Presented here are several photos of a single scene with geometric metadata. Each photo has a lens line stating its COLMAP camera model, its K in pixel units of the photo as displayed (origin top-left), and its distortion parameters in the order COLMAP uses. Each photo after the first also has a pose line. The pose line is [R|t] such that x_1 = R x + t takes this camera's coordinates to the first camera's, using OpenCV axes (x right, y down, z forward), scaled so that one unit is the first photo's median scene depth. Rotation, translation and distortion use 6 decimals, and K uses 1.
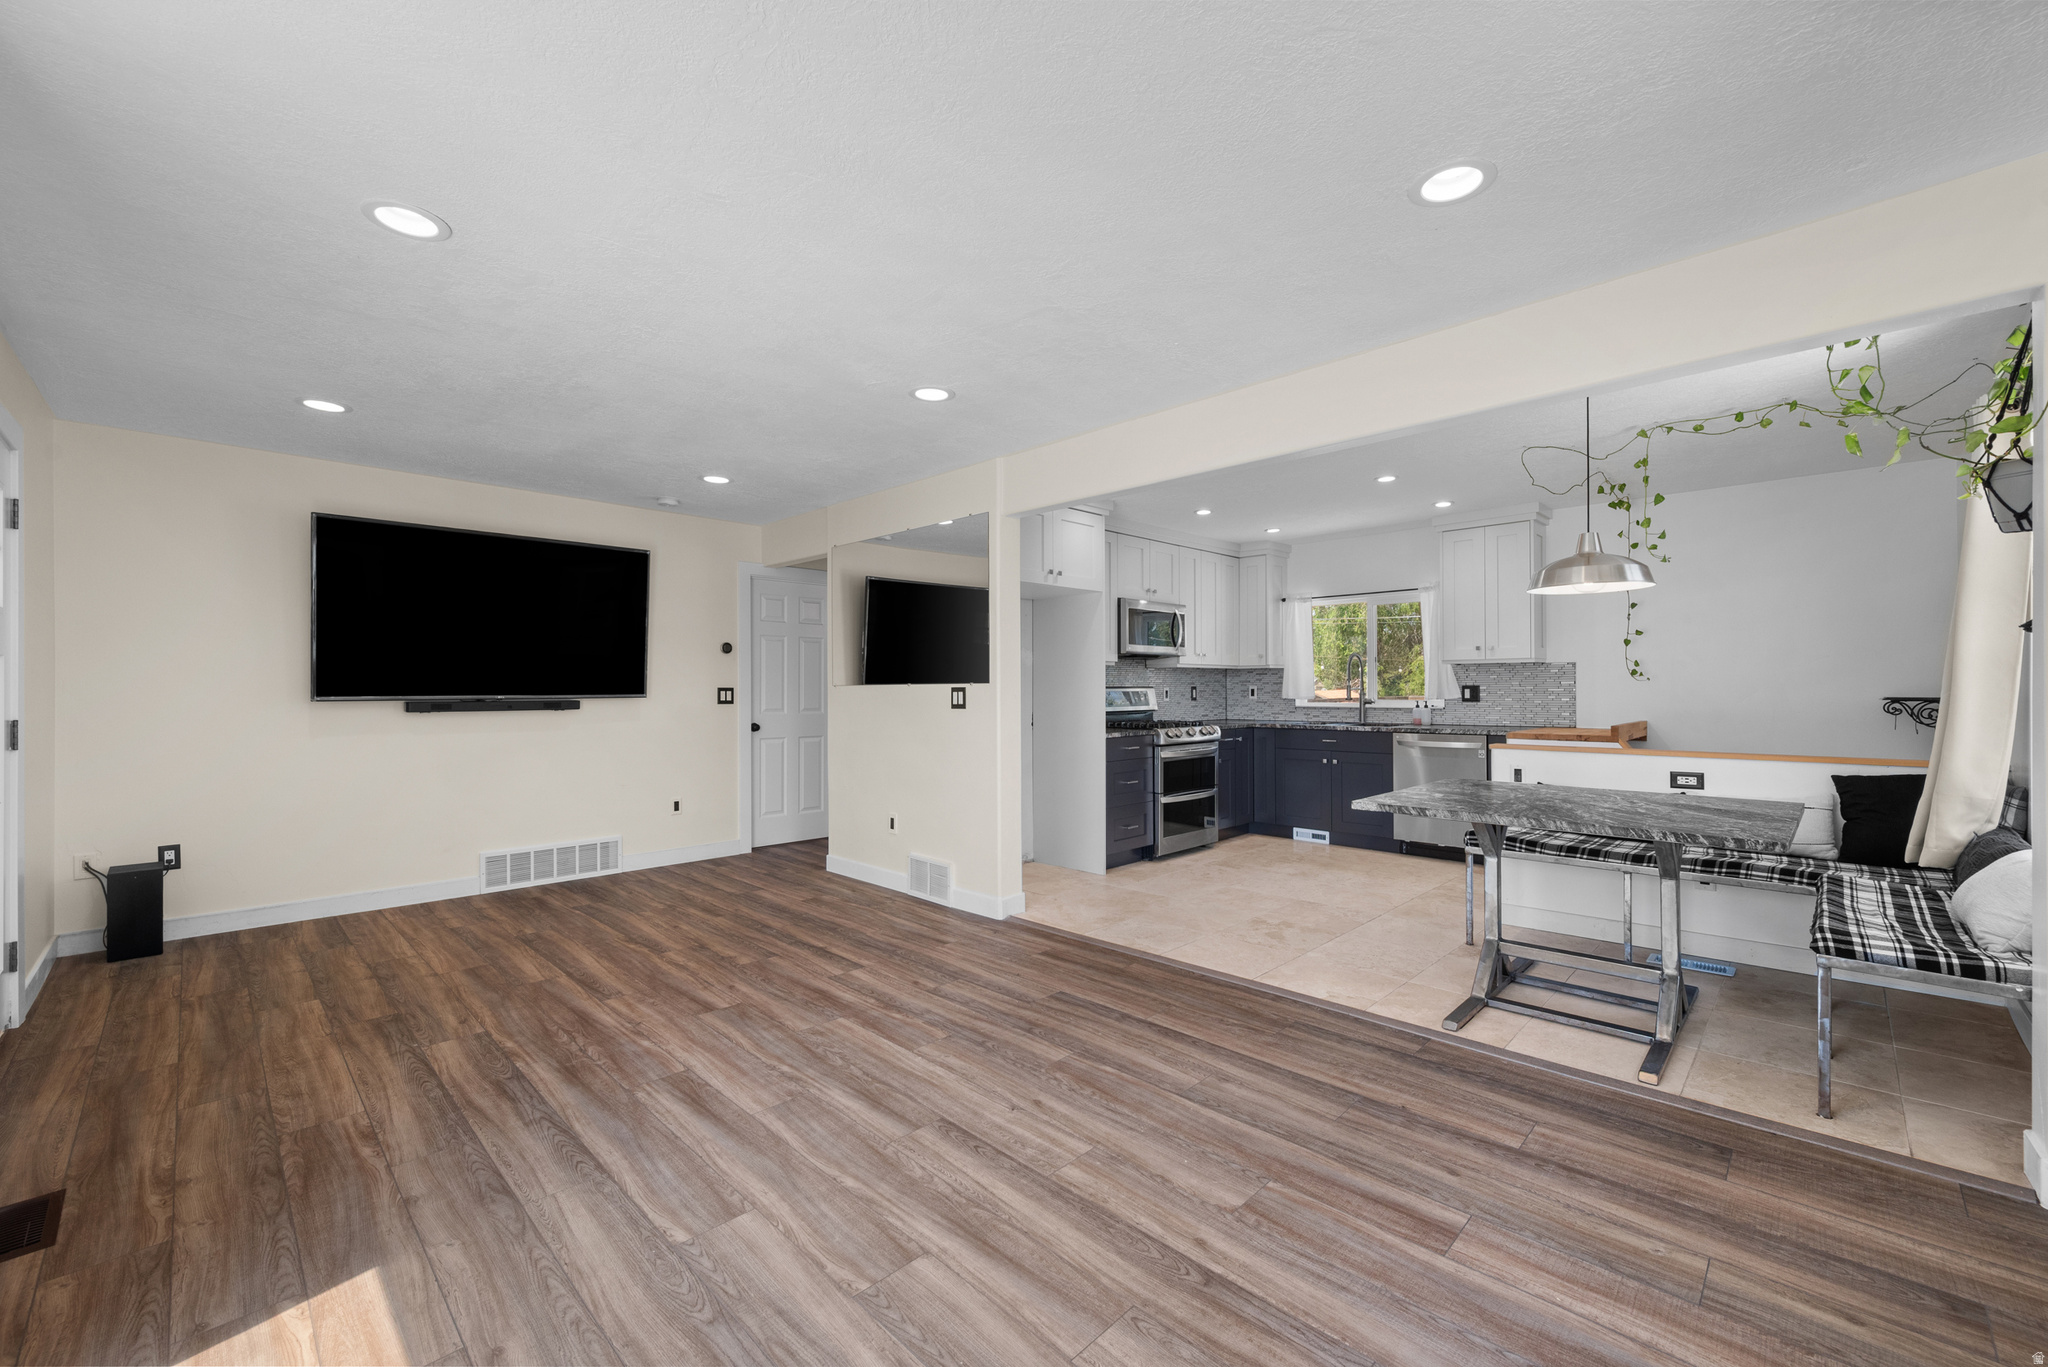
lens RADIAL K [[822.0, 0, 1024.8], [0, 822.0, 689.1], [0, 0, 1]] dist [-0.001518, -0.000019]
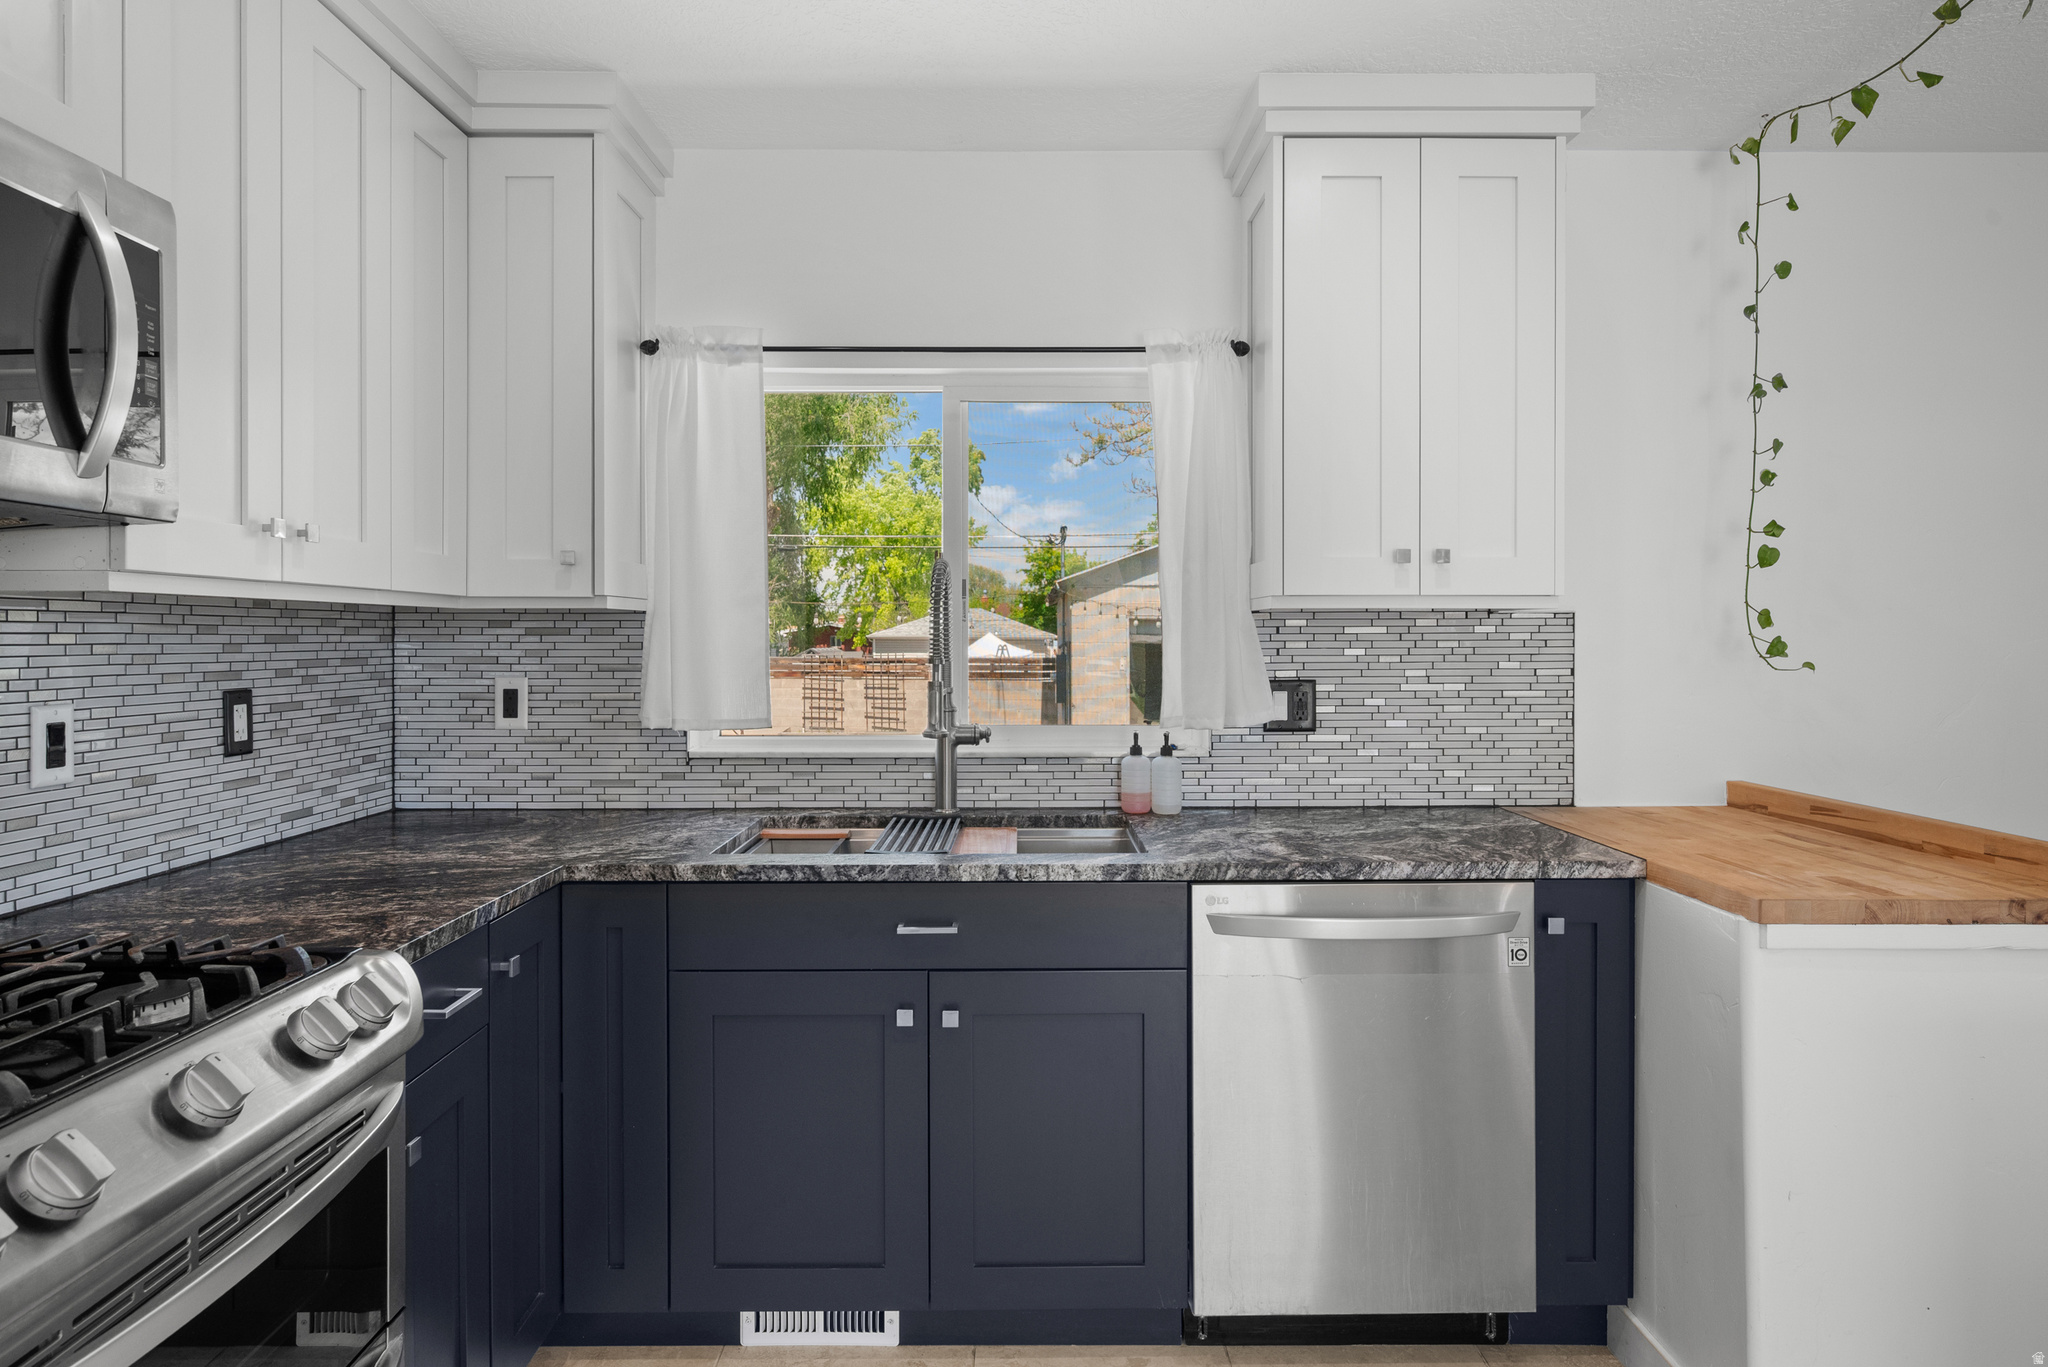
lens RADIAL K [[1157.7, 0, 1020.2], [0, 1157.7, 644.5], [0, 0, 1]] dist [-0.002216, -0.002812]
pose [[0.704348, 0.000153, 0.709855, 0.265107], [-0.002390, 0.999995, 0.002157, -0.030225], [-0.709851, -0.003216, 0.704345, 1.259435]]
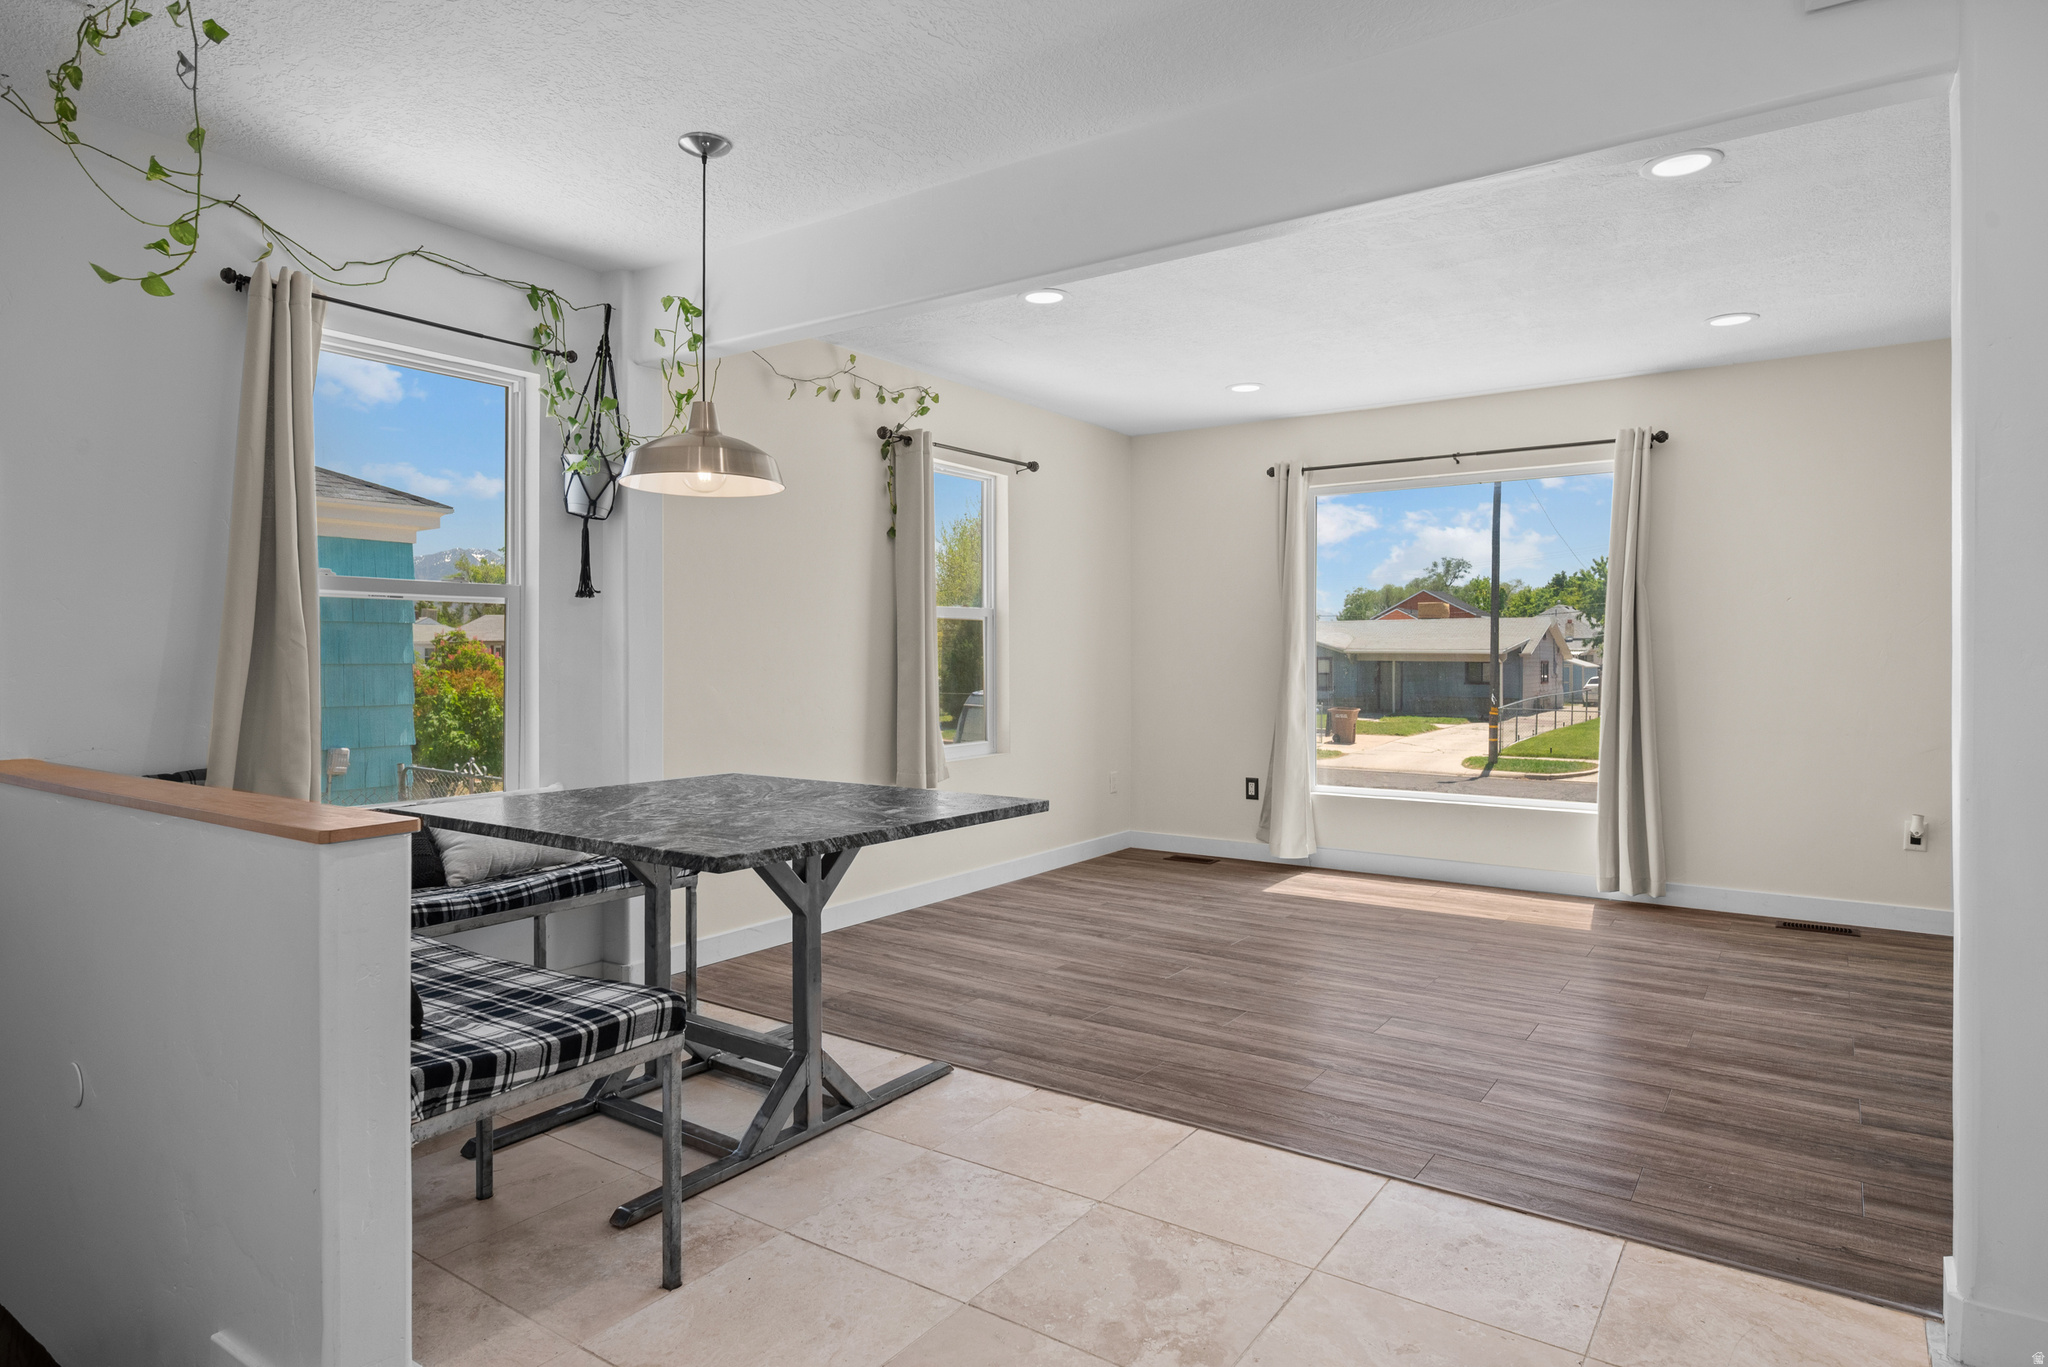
lens RADIAL K [[1157.7, 0, 1021.7], [0, 1157.7, 673.3], [0, 0, 1]] dist [-0.002216, -0.002812]
pose [[-0.986080, 0.007894, -0.166086, 0.488548], [0.005483, 0.999873, 0.014970, 0.014364], [0.166183, 0.013851, -0.985998, 1.636241]]
